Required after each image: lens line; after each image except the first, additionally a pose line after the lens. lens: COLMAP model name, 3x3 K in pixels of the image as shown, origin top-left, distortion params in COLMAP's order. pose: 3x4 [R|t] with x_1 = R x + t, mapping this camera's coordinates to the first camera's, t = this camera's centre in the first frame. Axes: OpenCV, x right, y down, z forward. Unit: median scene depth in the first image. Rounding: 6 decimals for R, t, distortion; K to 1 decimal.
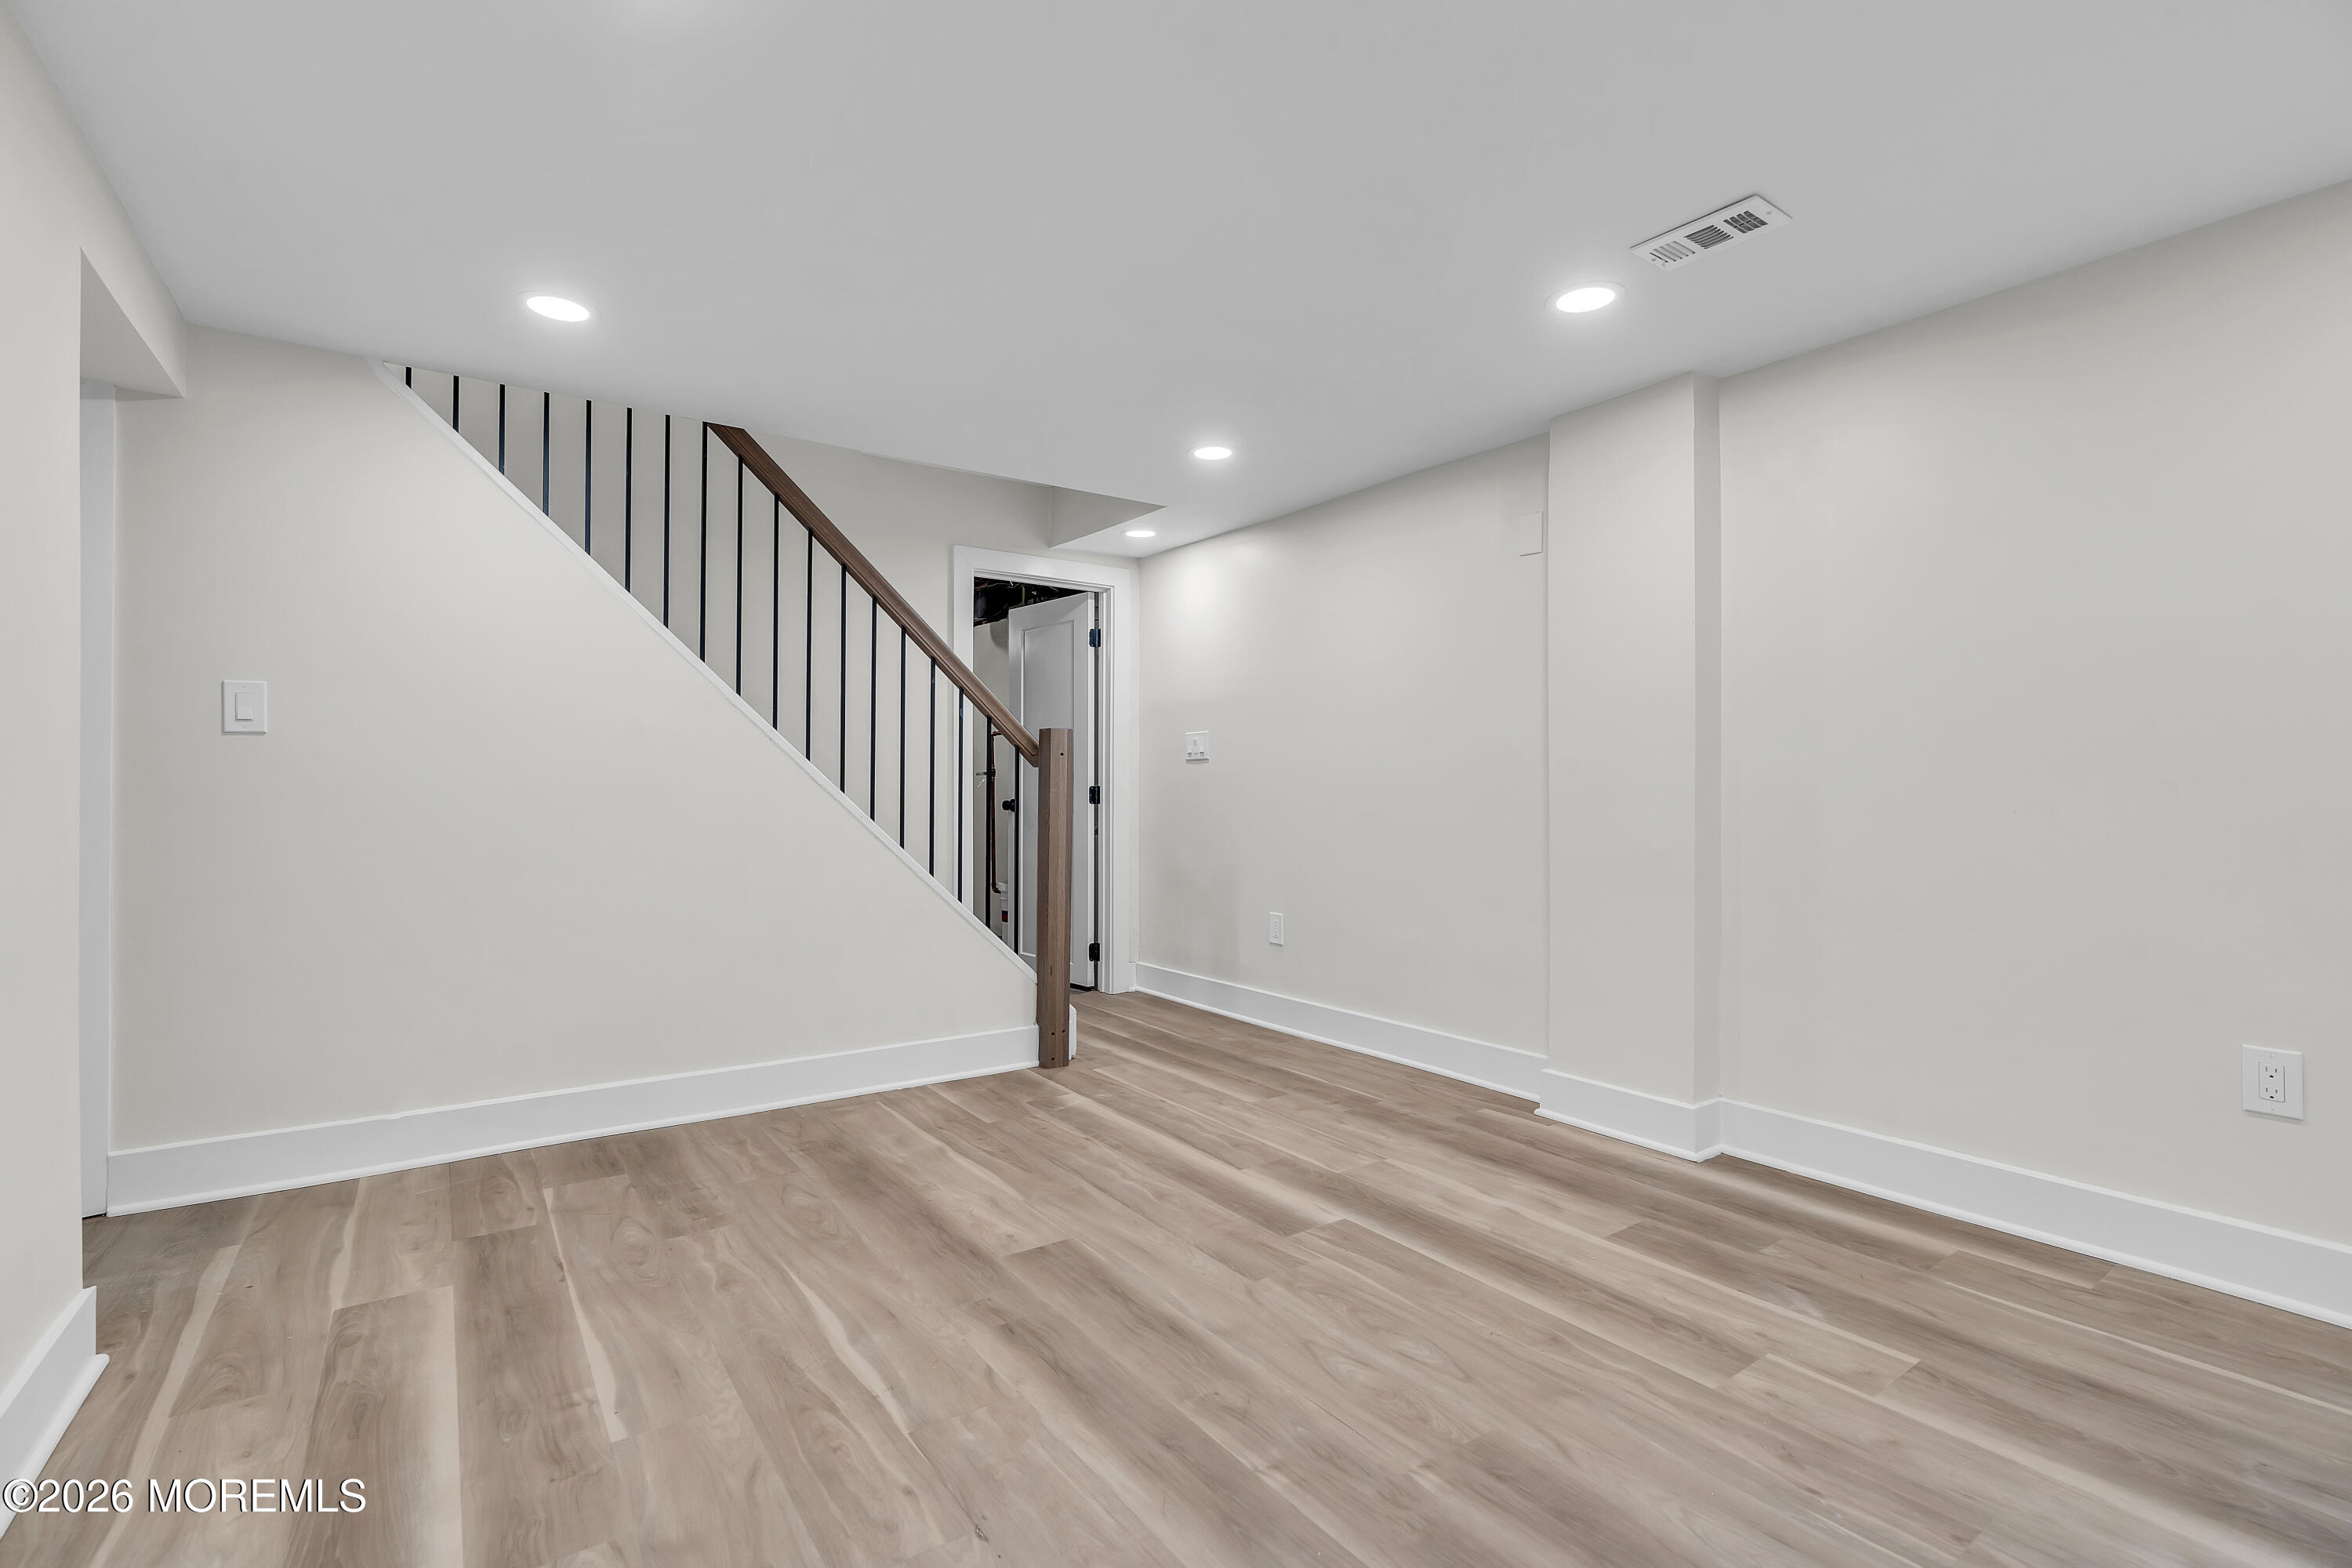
lens RADIAL K [[1055.5, 0, 1171.3], [0, 1055.5, 774.1], [0, 0, 1]] dist [-0.015362, 0.004523]
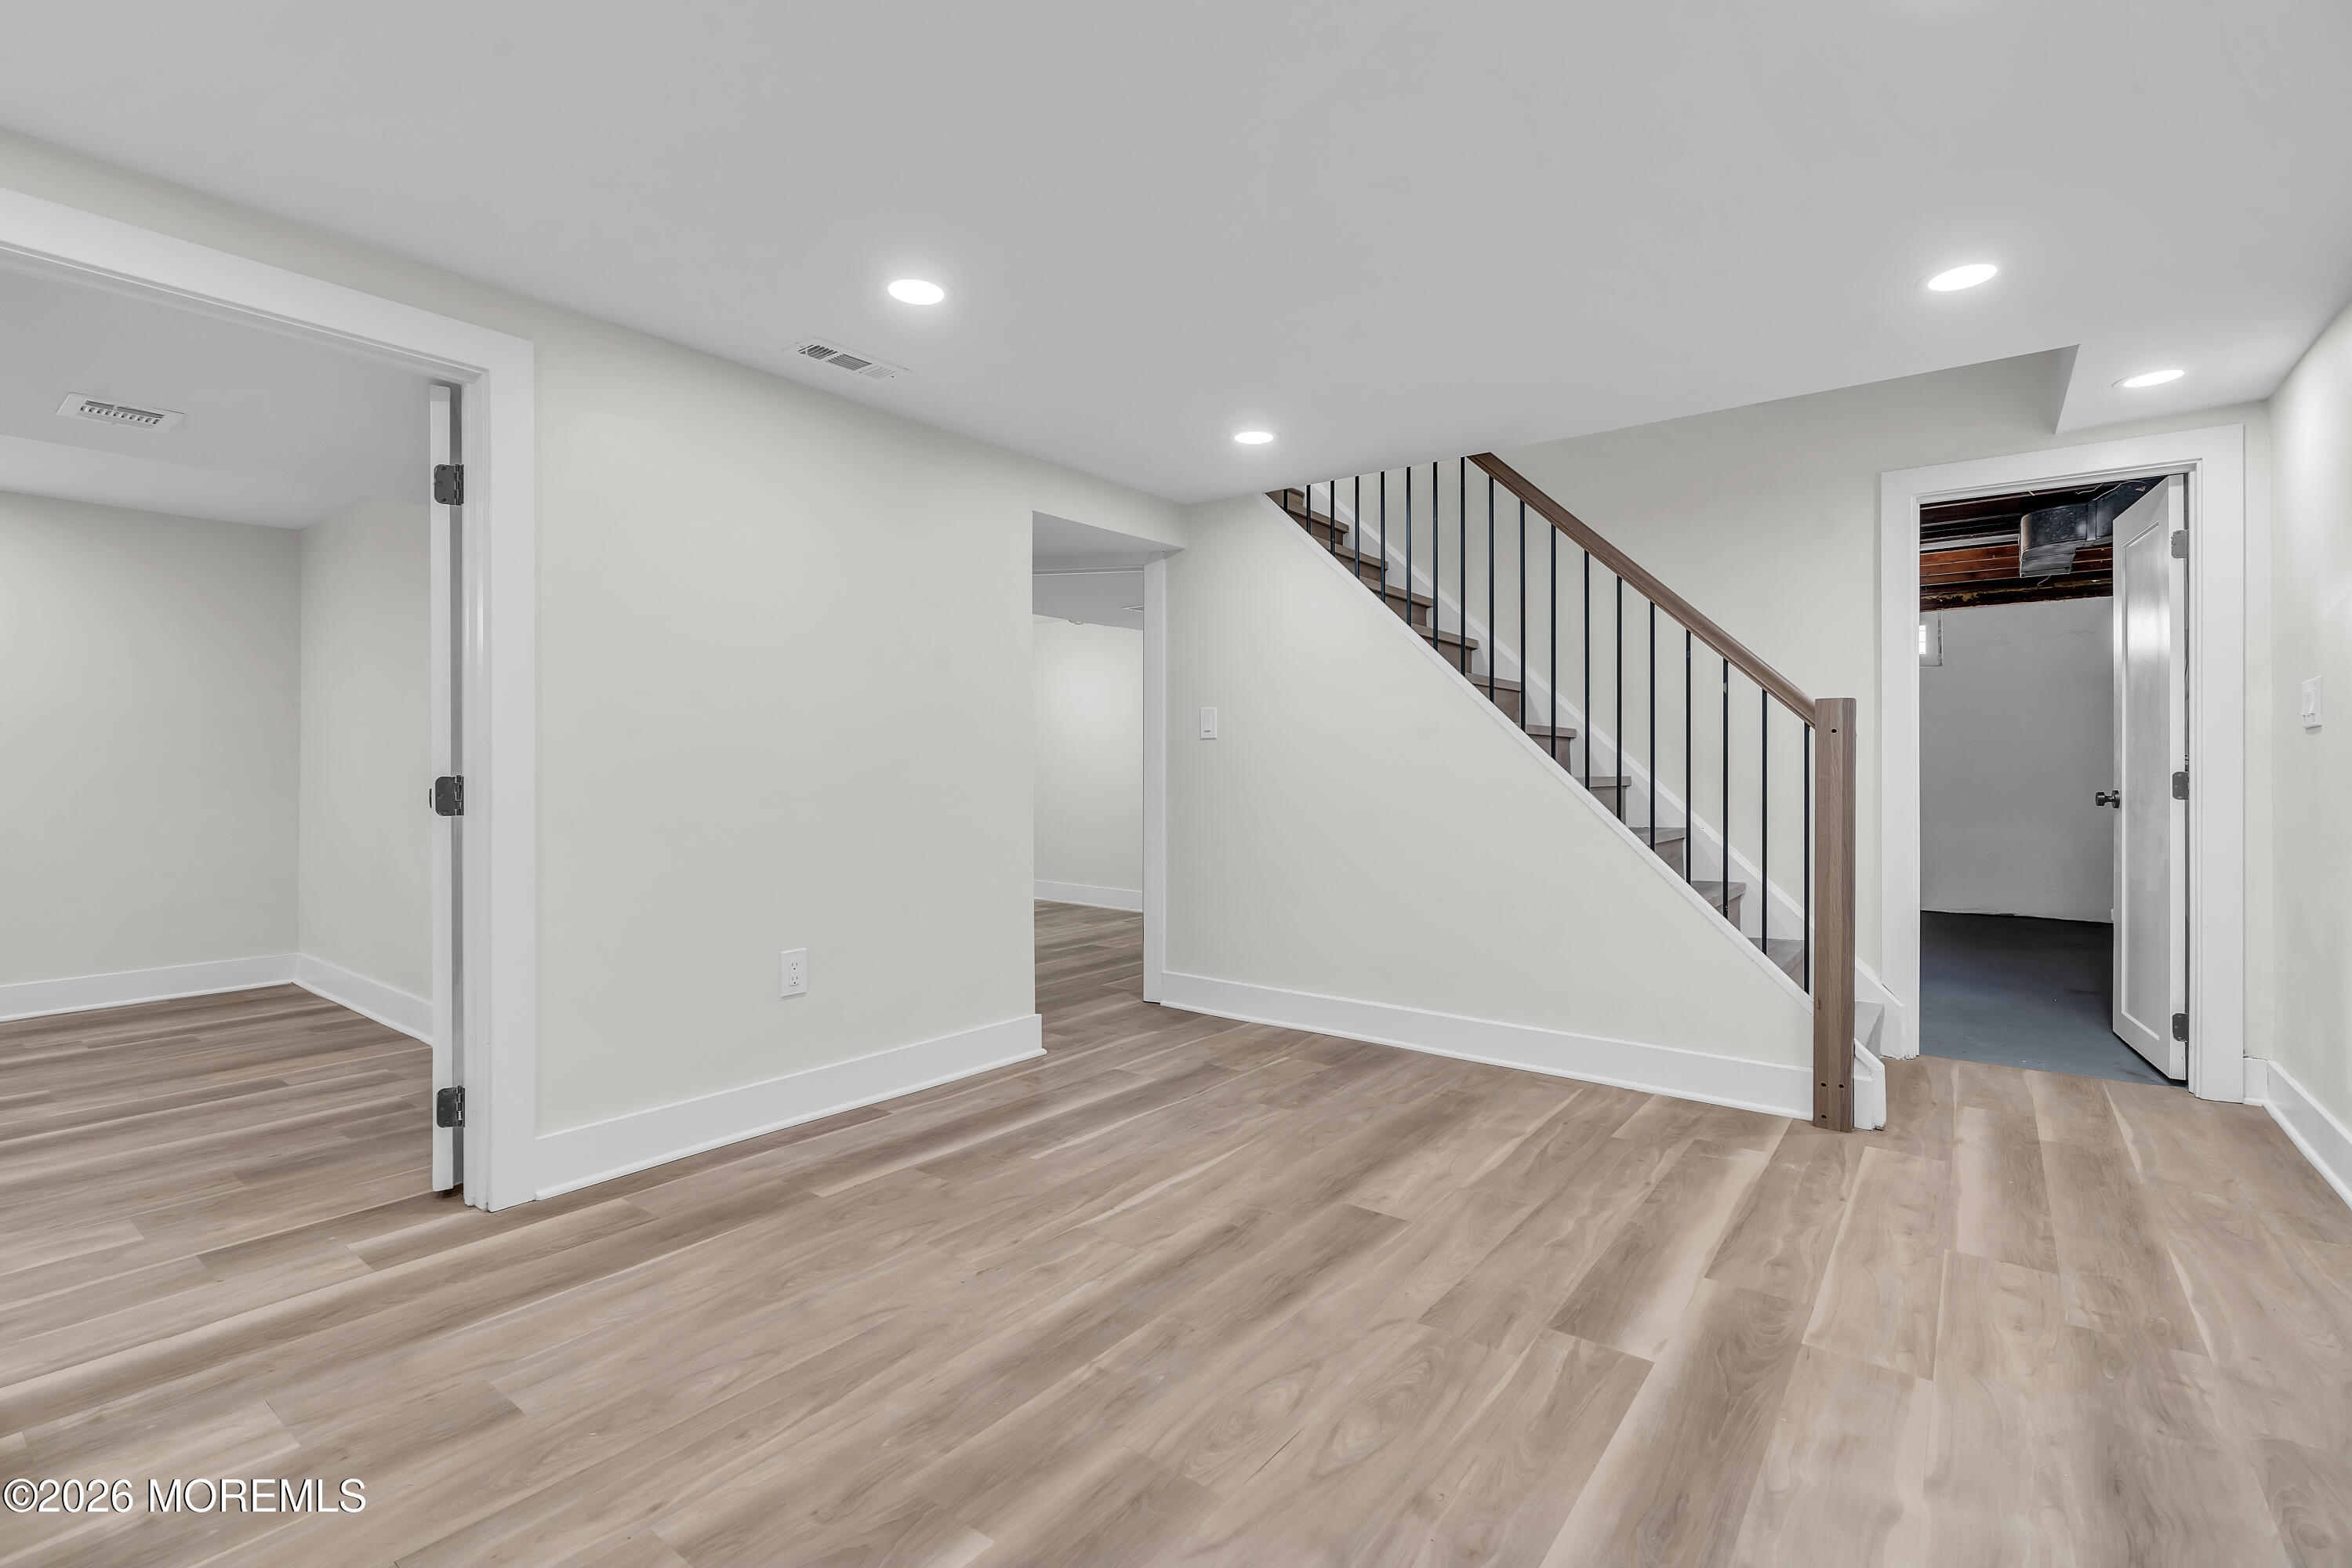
lens RADIAL K [[1055.5, 0, 1173.6], [0, 1055.5, 774.3], [0, 0, 1]] dist [-0.015362, 0.004523]
pose [[0.301307, 0.003733, -0.953520, 0.806983], [0.010197, 0.999923, 0.007137, 0.004514], [0.953473, -0.011873, 0.301246, 0.495939]]
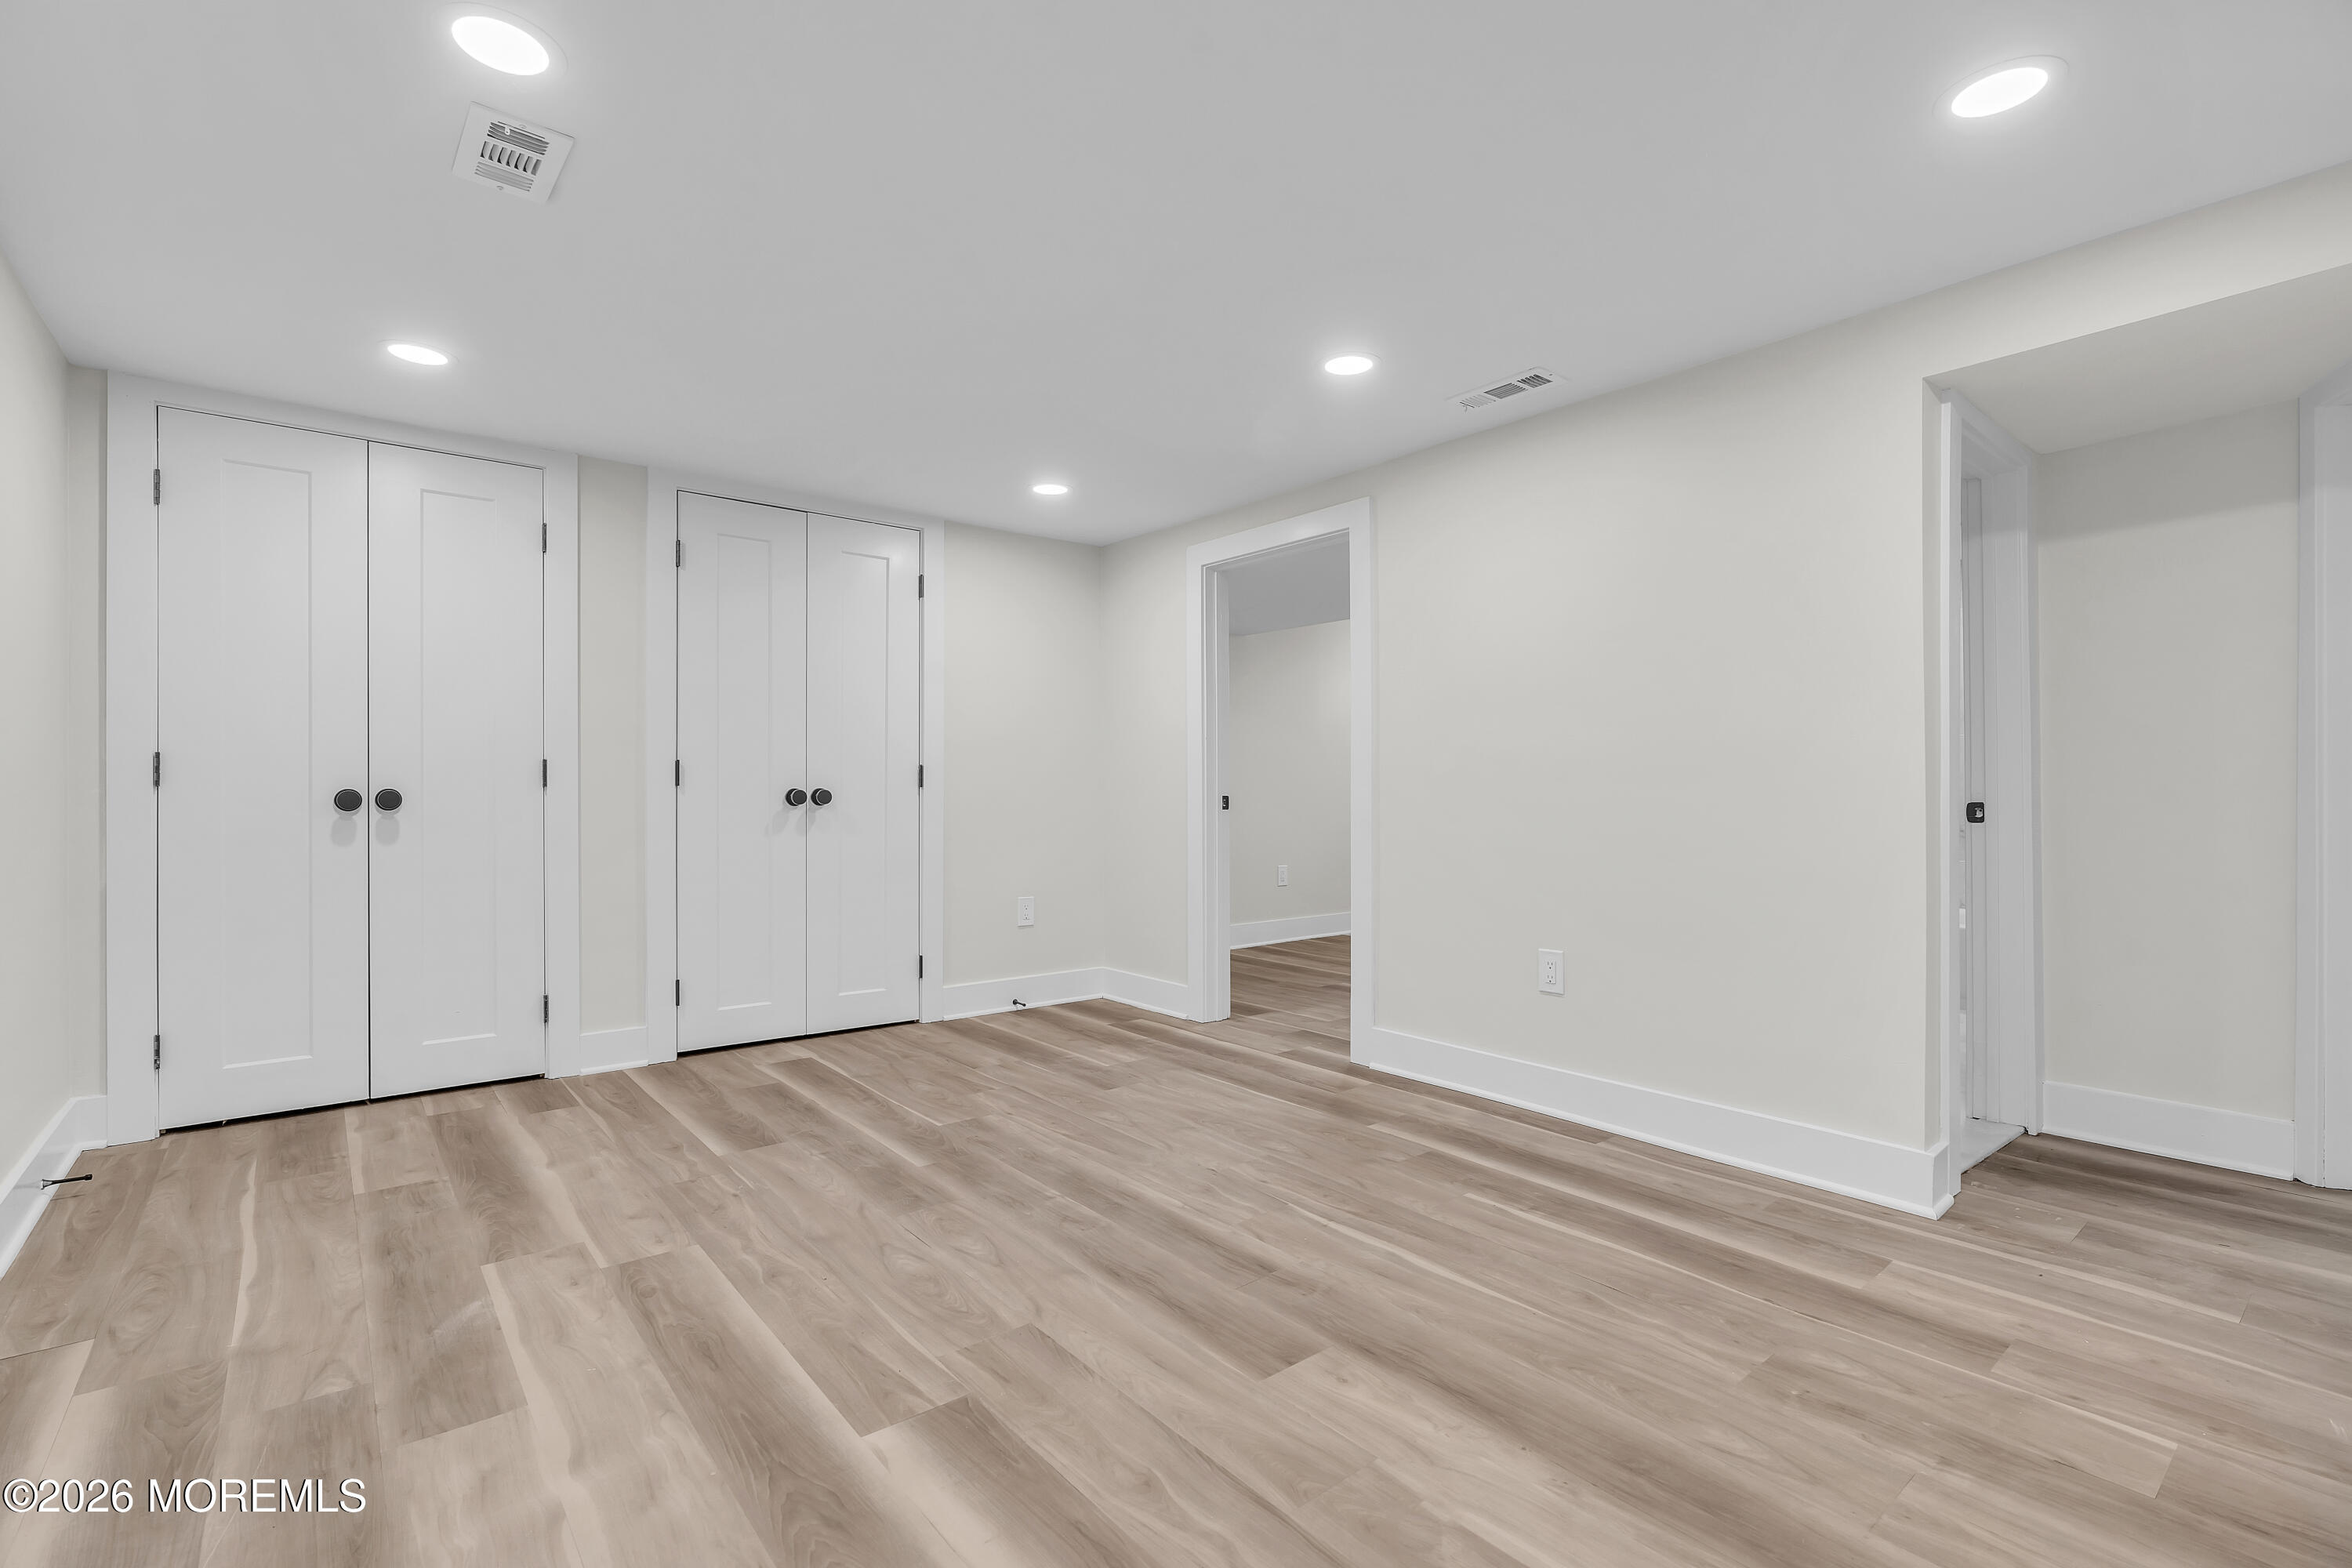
lens RADIAL K [[1055.5, 0, 1176.4], [0, 1055.5, 792.0], [0, 0, 1]] dist [-0.015362, 0.004523]
pose [[-0.996719, 0.001577, -0.080918, 0.023707], [0.002206, 0.999968, -0.007688, 0.029283], [0.080904, -0.007841, -0.996691, 1.773828]]
